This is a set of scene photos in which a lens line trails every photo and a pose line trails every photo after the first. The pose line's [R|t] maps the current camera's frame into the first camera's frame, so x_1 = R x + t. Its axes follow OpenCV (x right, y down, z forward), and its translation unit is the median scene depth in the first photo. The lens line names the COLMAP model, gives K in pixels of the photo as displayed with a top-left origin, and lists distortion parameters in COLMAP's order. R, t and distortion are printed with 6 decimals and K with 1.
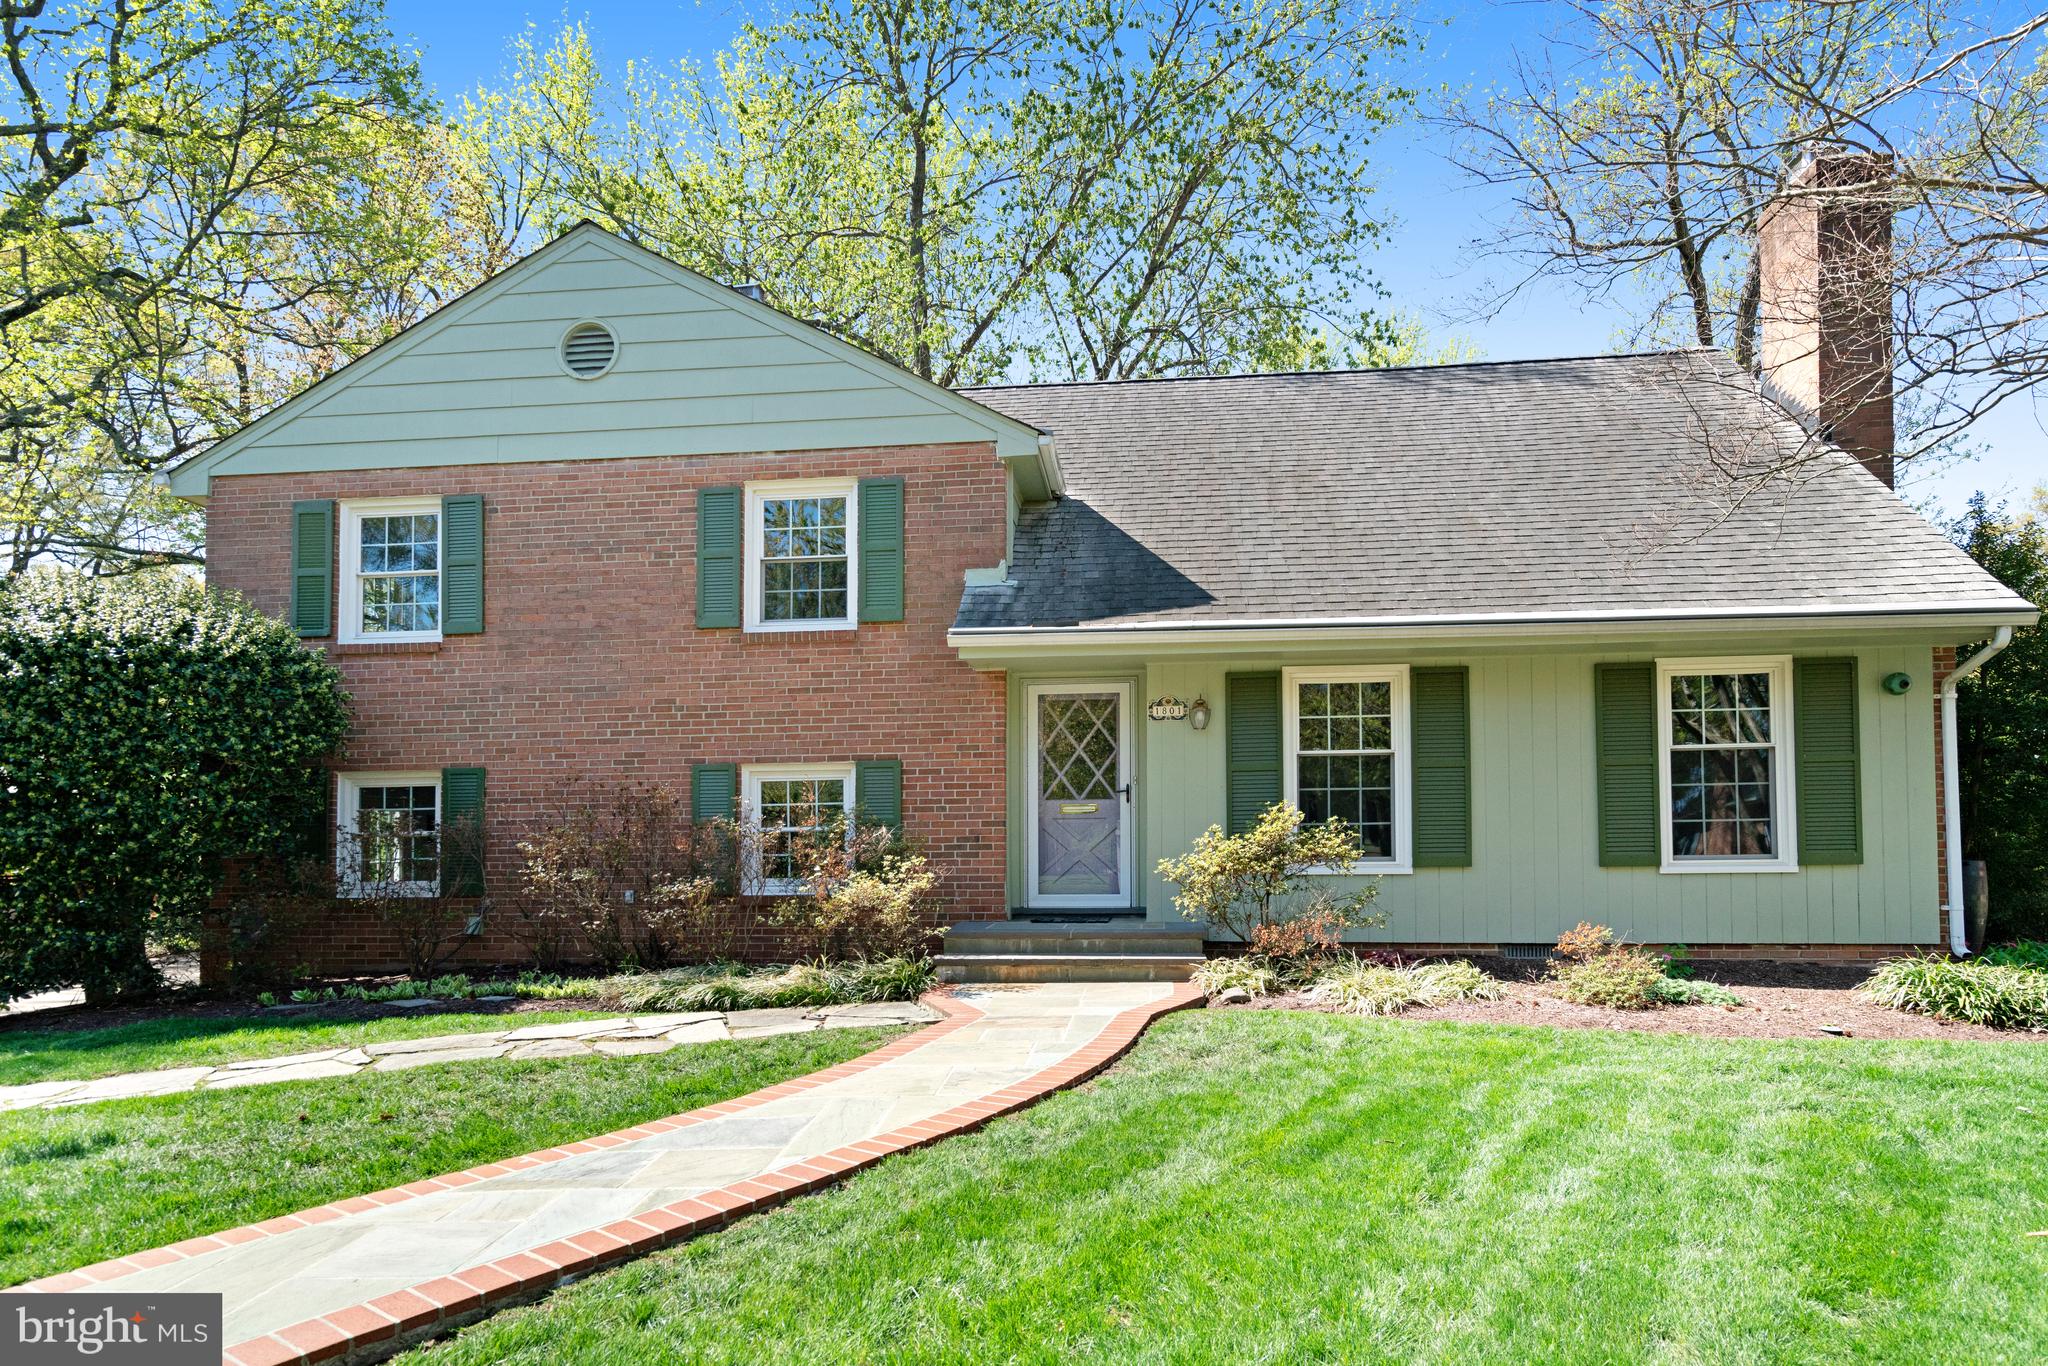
lens RADIAL K [[905.8, 0, 1023.4], [0, 905.8, 968.2], [0, 0, 1]] dist [-0.000862, -0.000002]
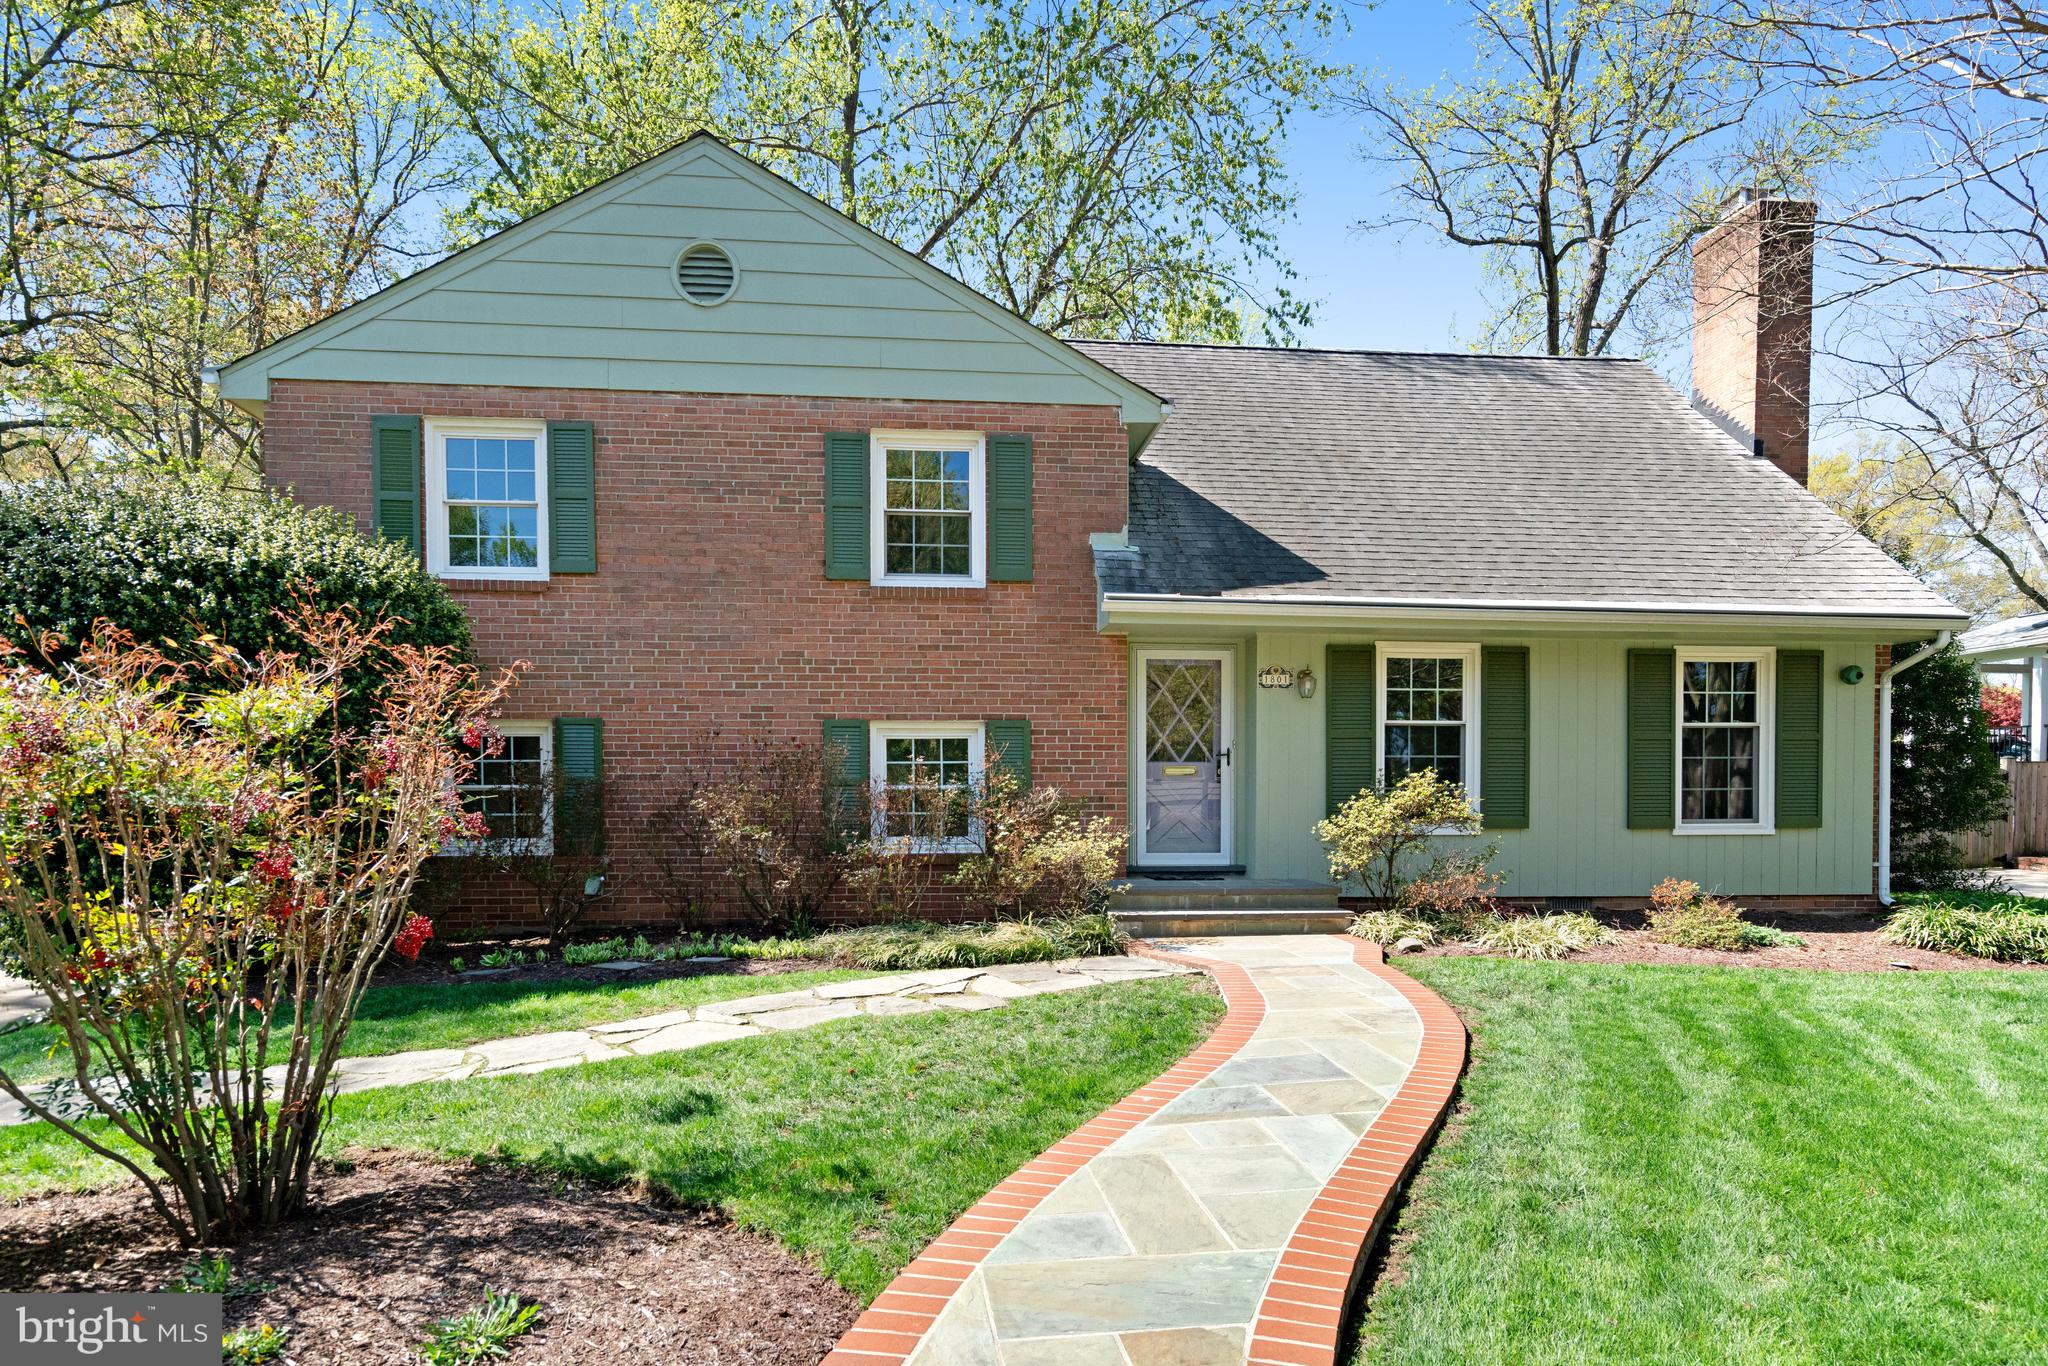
lens RADIAL K [[905.8, 0, 1023.4], [0, 905.8, 968.2], [0, 0, 1]] dist [-0.000862, -0.000002]
pose [[0.987494, -0.018954, 0.156511, -0.308627], [0.011640, 0.998803, 0.047515, 0.000317], [-0.157224, -0.045099, 0.986533, -0.017058]]
